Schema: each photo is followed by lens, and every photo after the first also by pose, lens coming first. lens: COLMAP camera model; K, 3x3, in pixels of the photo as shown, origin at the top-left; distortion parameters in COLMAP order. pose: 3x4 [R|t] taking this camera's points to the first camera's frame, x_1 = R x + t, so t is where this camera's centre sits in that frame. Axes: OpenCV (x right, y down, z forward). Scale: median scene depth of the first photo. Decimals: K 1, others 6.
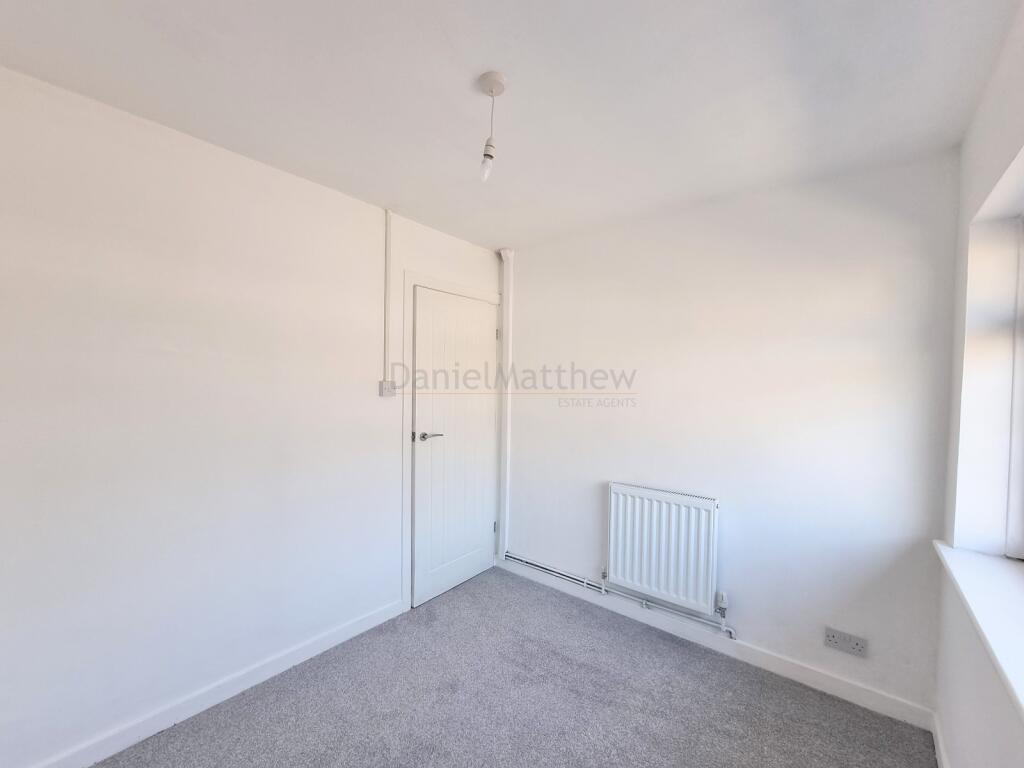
lens RADIAL K [[422.1, 0, 518.9], [0, 422.1, 397.4], [0, 0, 1]] dist [-0.000369, 0.000023]
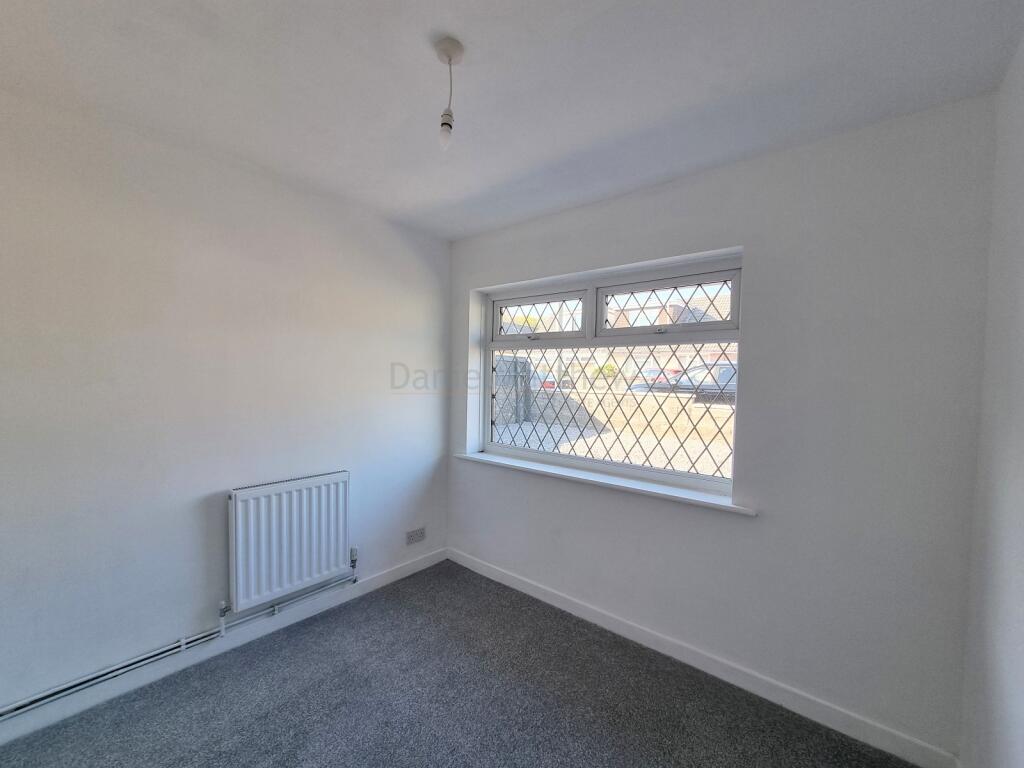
lens RADIAL K [[422.1, 0, 518.9], [0, 422.1, 397.4], [0, 0, 1]] dist [-0.000369, 0.000023]
pose [[0.015861, -0.064906, 0.997765, -0.619249], [0.014096, 0.997806, 0.064685, -0.018983], [-0.999775, 0.013038, 0.016741, 0.497007]]
